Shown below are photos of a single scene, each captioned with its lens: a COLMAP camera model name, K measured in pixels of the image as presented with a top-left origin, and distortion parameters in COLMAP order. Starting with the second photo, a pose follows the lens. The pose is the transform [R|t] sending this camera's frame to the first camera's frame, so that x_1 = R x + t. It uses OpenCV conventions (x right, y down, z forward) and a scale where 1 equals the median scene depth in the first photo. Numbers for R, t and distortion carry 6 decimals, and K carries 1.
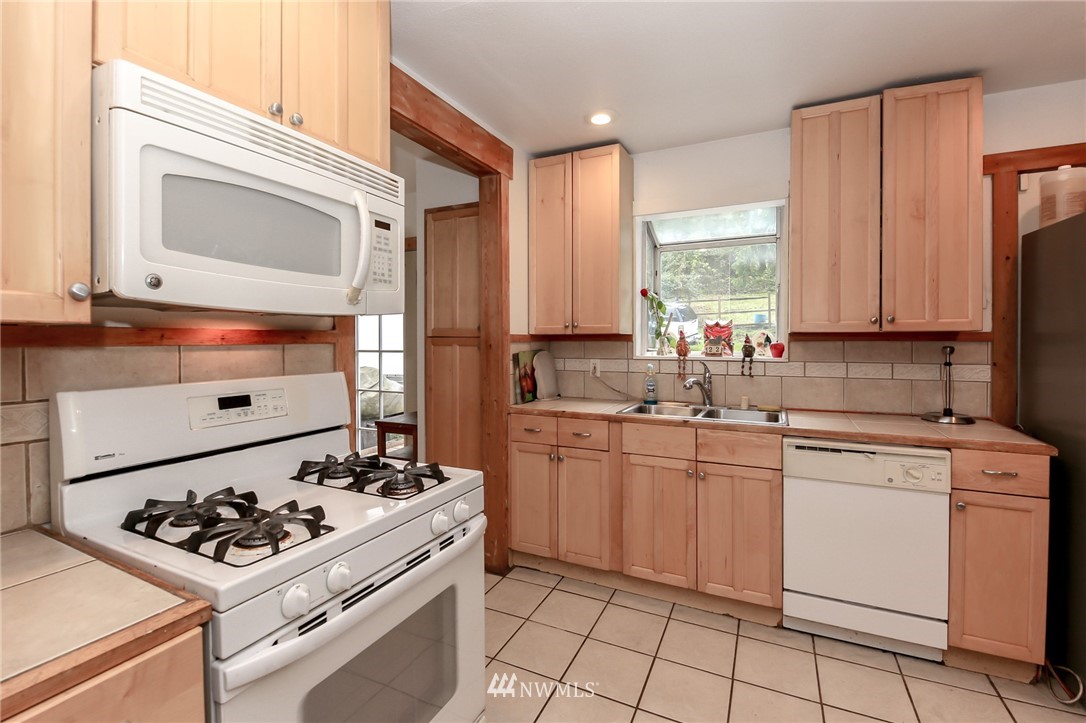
lens RADIAL K [[477.4, 0, 550.1], [0, 477.4, 342.0], [0, 0, 1]] dist [0.009686, -0.010307]
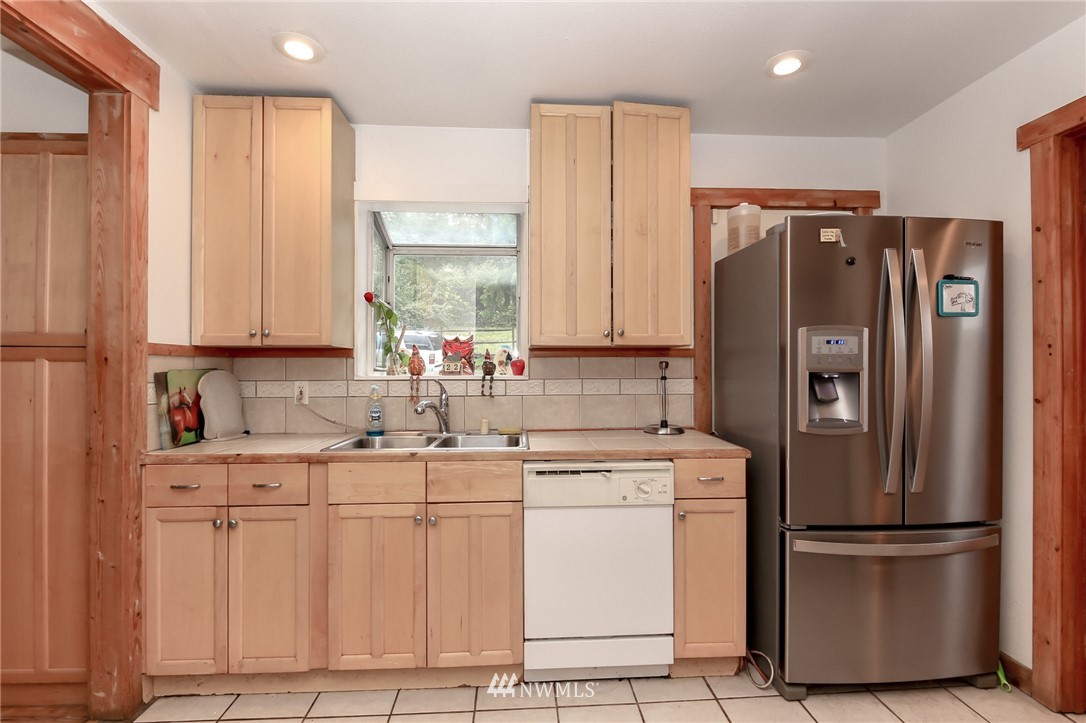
lens RADIAL K [[480.5, 0, 544.7], [0, 480.5, 350.1], [0, 0, 1]] dist [0.000288, -0.000421]
pose [[0.879536, 0.016579, 0.475544, 0.086504], [0.005213, 0.998997, -0.044471, 0.027833], [-0.475804, 0.041593, 0.878567, 0.174418]]
